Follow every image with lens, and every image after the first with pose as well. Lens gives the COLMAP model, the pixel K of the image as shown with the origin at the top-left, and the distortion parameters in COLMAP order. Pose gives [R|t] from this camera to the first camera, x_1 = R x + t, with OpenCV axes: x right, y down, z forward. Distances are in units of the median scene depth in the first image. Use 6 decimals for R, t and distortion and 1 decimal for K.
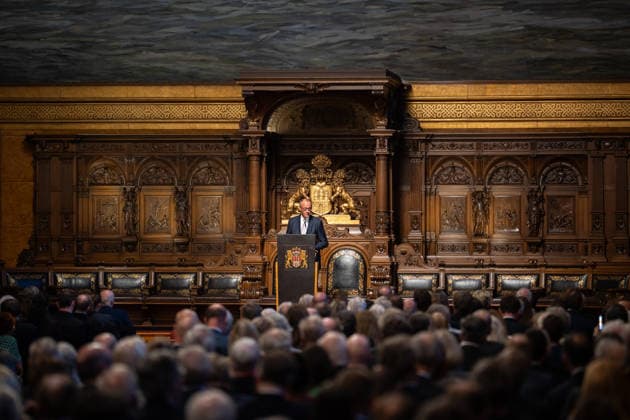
lens RADIAL K [[2944.7, 0, 377.6], [0, 2944.7, 244.8], [0, 0, 1]] dist [0.398302, 0.000000]
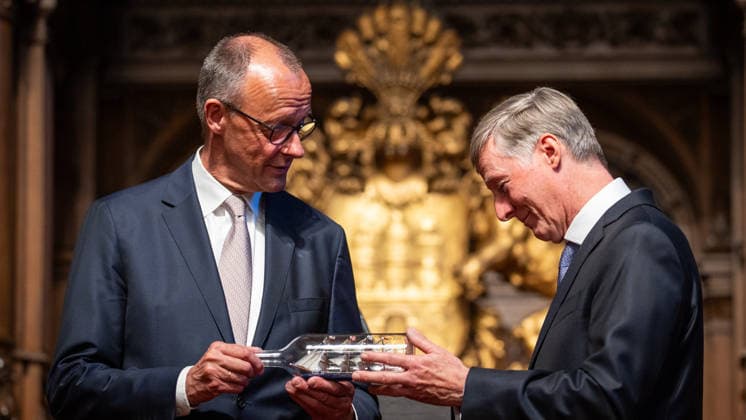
lens RADIAL K [[4542.1, 0, 374.1], [0, 4542.1, 211.9], [0, 0, 1]] dist [0.520466, 0.000000]
pose [[0.997508, 0.011868, 0.069550, -0.037472], [0.000737, 0.983945, -0.178468, 0.024423], [-0.070551, 0.178074, 0.981485, 0.759325]]
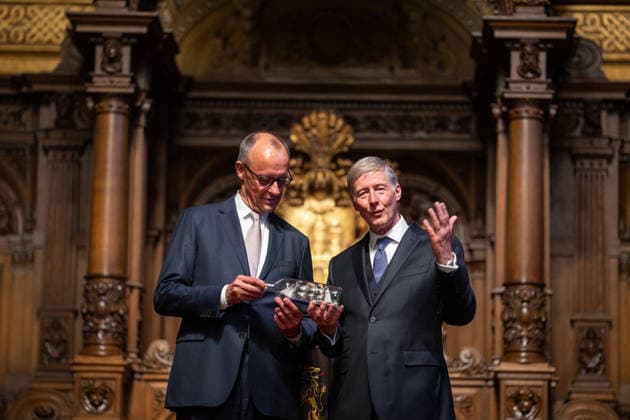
lens RADIAL K [[2333.3, 0, 322.9], [0, 2333.3, 230.8], [0, 0, 1]] dist [0.423587, 0.000000]
pose [[0.996309, 0.033886, 0.078873, -0.038492], [-0.019896, 0.984925, -0.171832, 0.025211], [-0.083507, 0.169629, 0.981964, 0.754590]]
